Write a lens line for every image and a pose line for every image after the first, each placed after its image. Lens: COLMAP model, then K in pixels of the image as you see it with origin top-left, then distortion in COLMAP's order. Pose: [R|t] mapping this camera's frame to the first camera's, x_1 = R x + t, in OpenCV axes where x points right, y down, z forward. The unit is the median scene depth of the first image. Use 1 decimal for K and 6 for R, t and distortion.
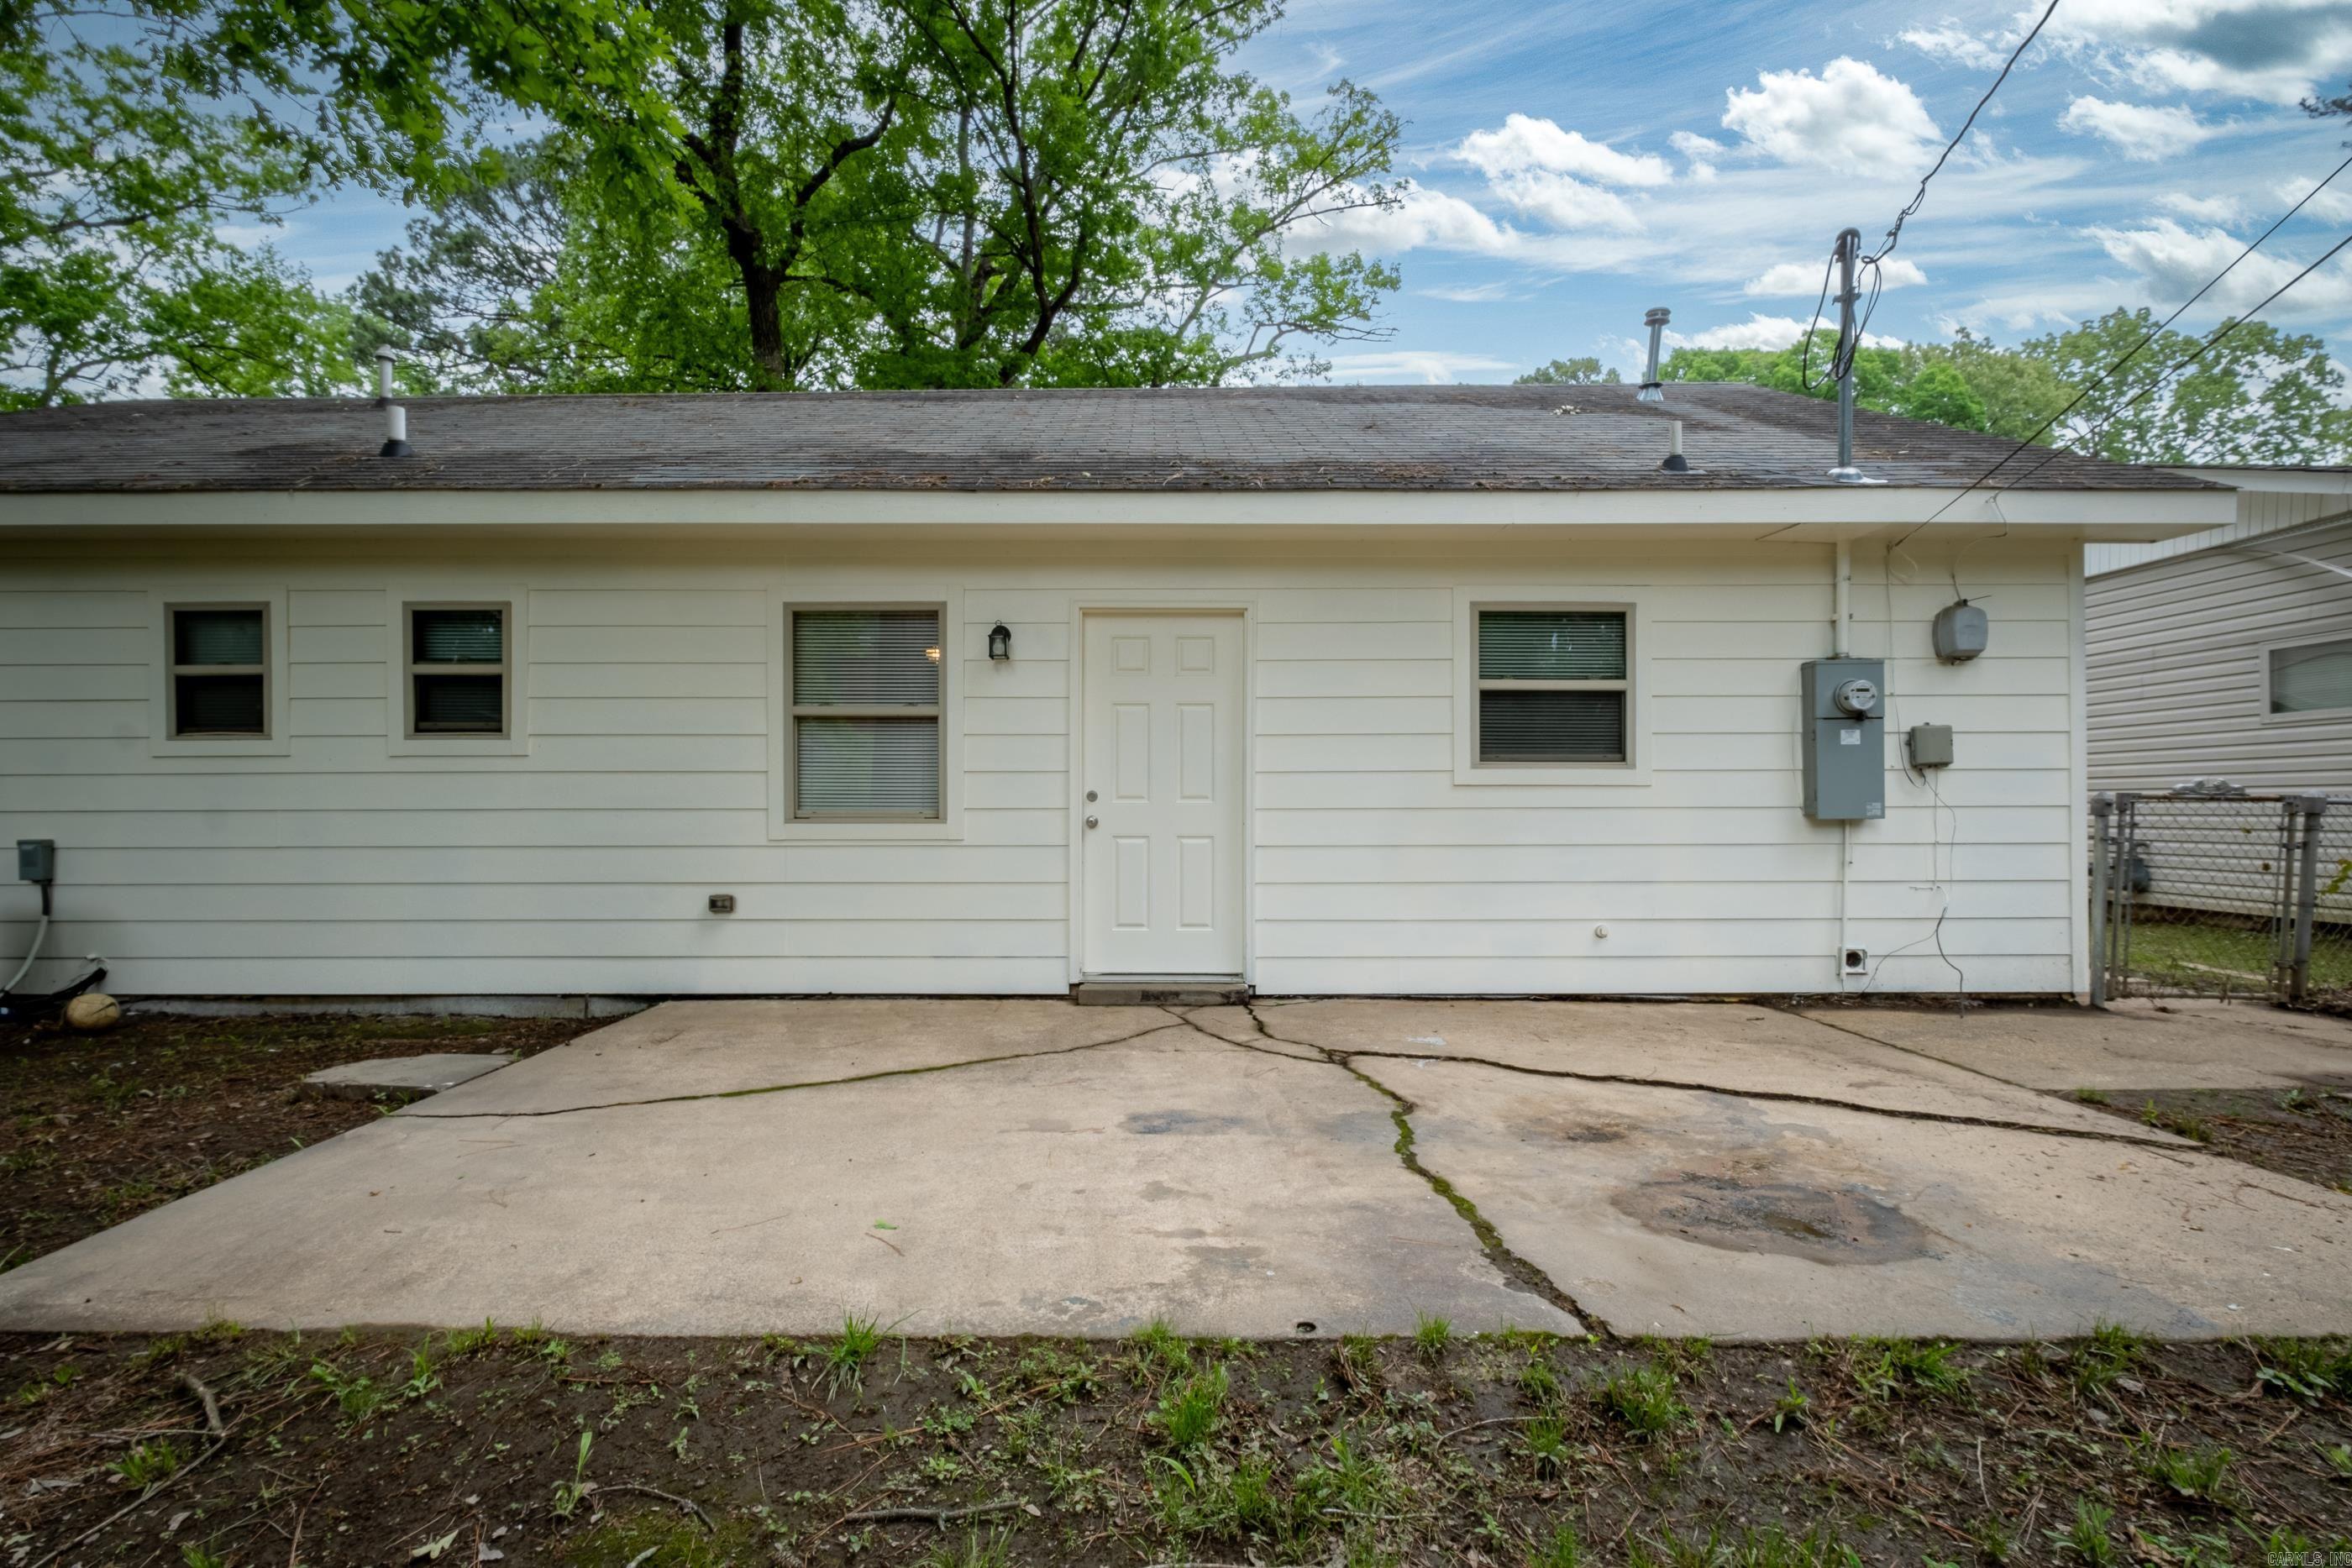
lens RADIAL K [[1046.3, 0, 1171.7], [0, 1046.3, 801.5], [0, 0, 1]] dist [-0.002958, -0.001574]
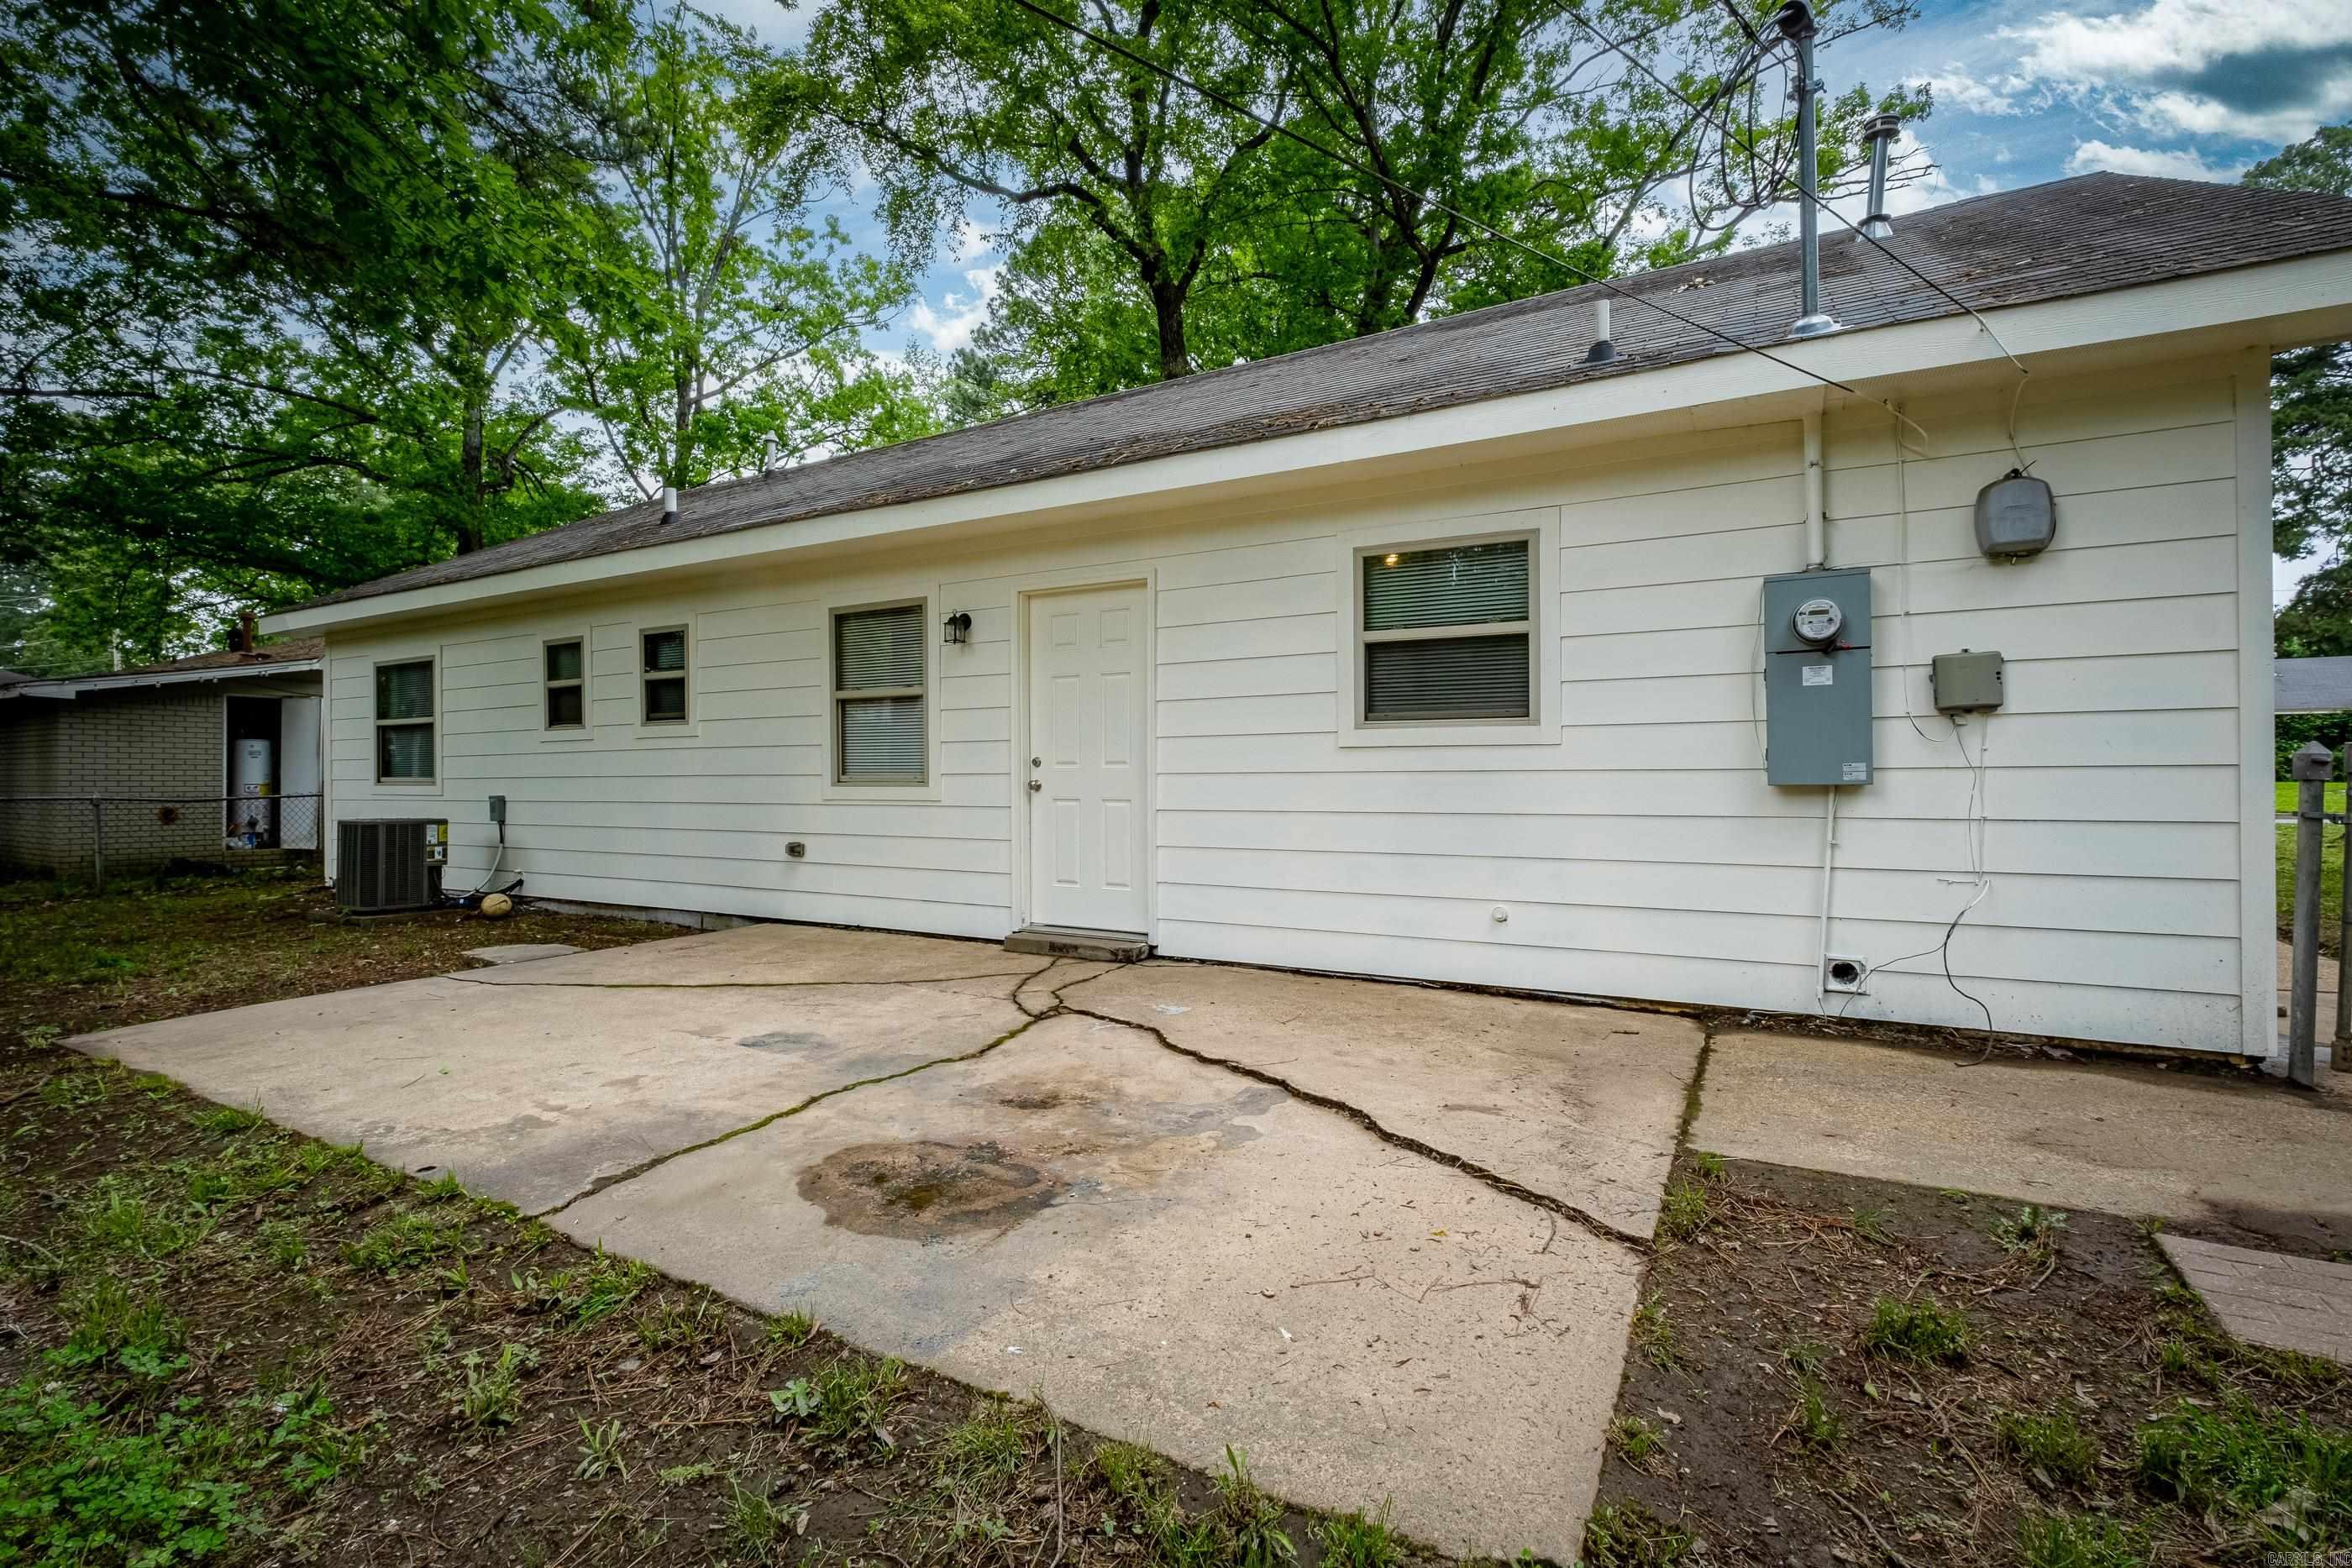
lens RADIAL K [[1046.3, 0, 1172.2], [0, 1046.3, 771.8], [0, 0, 1]] dist [-0.002958, -0.001574]
pose [[0.871199, -0.004085, -0.490914, 0.600651], [0.008283, 0.999945, 0.006379, -0.001008], [0.490861, -0.009624, 0.871185, 0.117498]]
